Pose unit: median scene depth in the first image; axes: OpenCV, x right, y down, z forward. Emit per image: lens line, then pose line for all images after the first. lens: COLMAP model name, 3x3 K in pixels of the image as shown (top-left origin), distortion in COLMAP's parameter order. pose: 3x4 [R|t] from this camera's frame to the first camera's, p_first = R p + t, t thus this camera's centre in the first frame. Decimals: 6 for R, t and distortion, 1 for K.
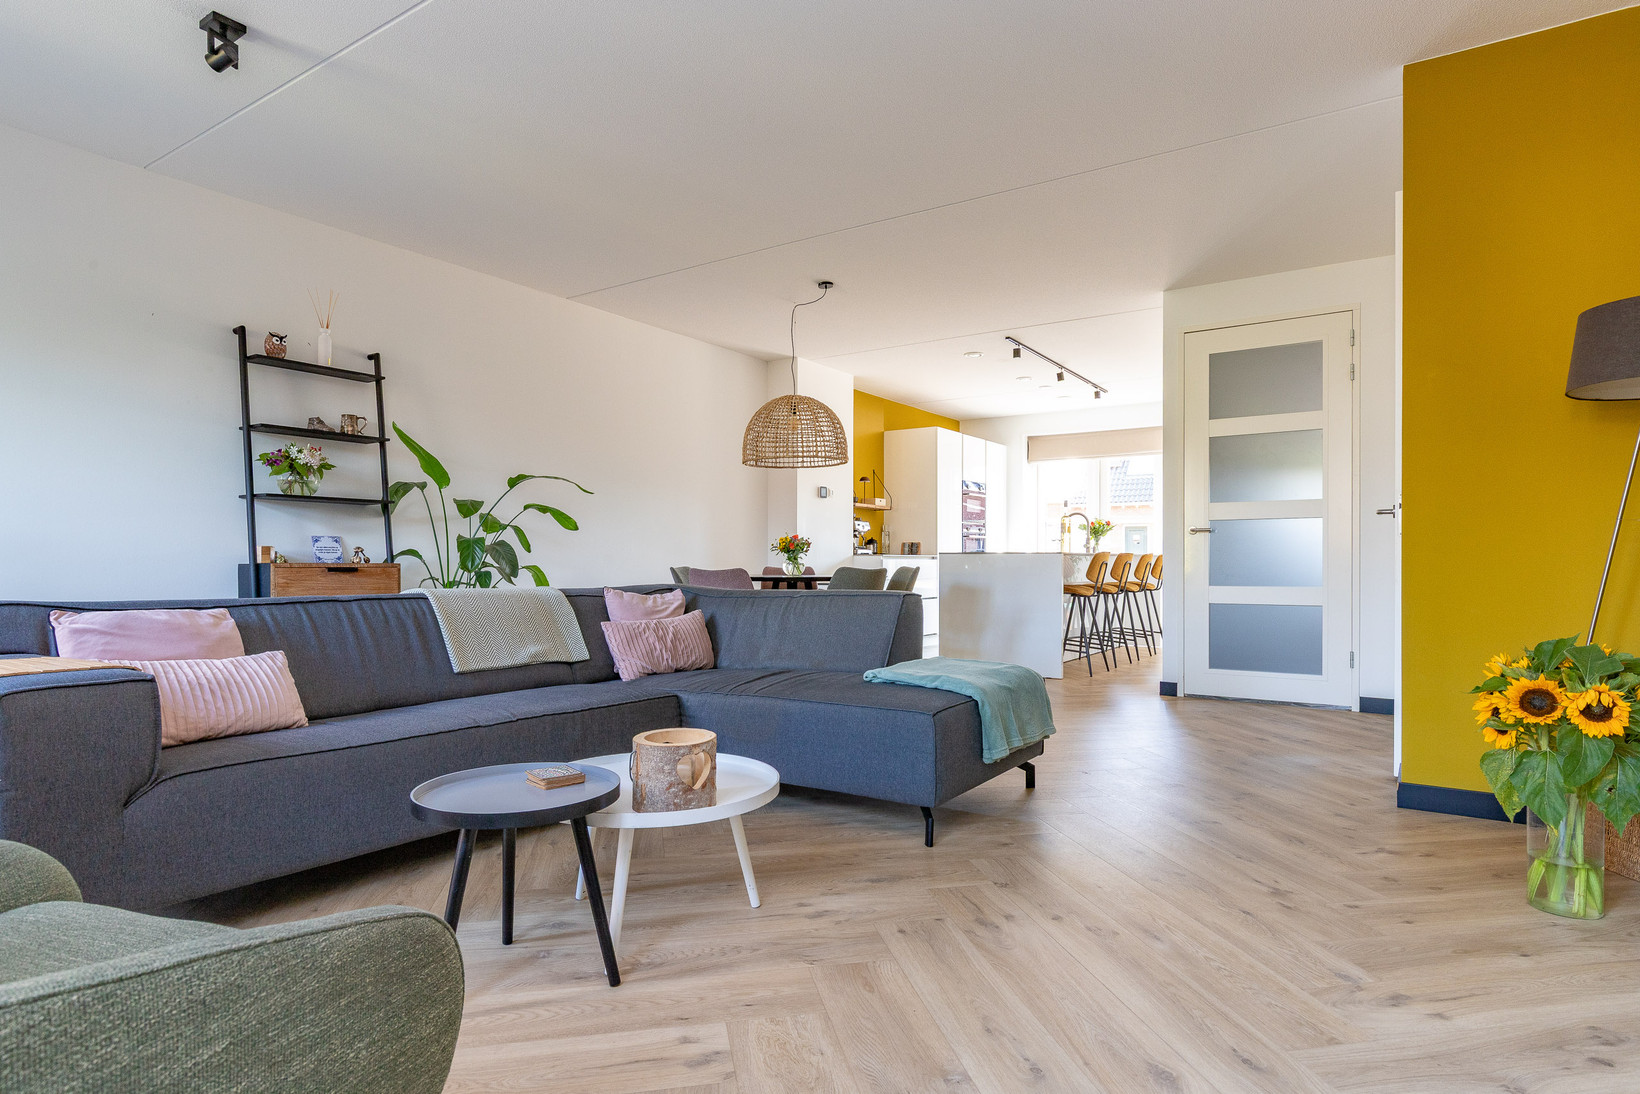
lens RADIAL K [[896.3, 0, 820.0], [0, 896.3, 547.0], [0, 0, 1]] dist [0.001469, 0.000108]
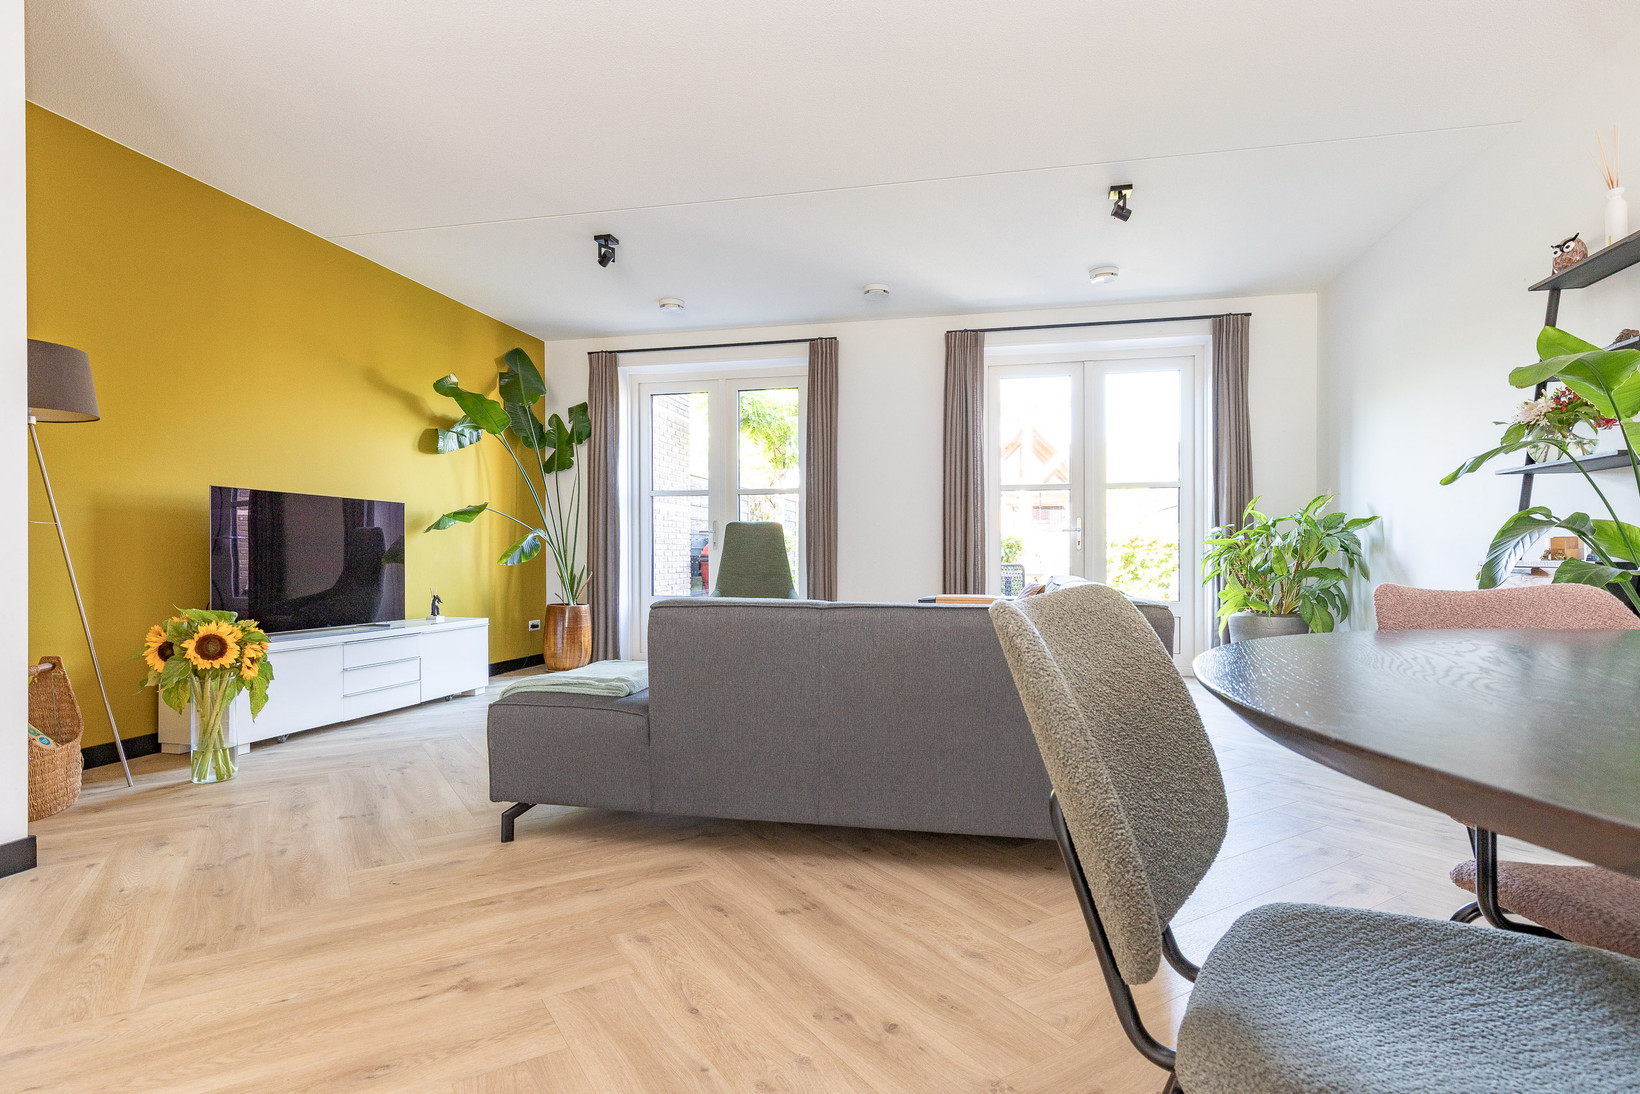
lens RADIAL K [[837.4, 0, 818.4], [0, 837.4, 555.1], [0, 0, 1]] dist [0.002526, 0.000413]
pose [[-0.933119, -0.001225, -0.359564, 0.361247], [0.004836, 0.999861, -0.015956, 0.040127], [0.359534, -0.016628, -0.932984, 2.650740]]
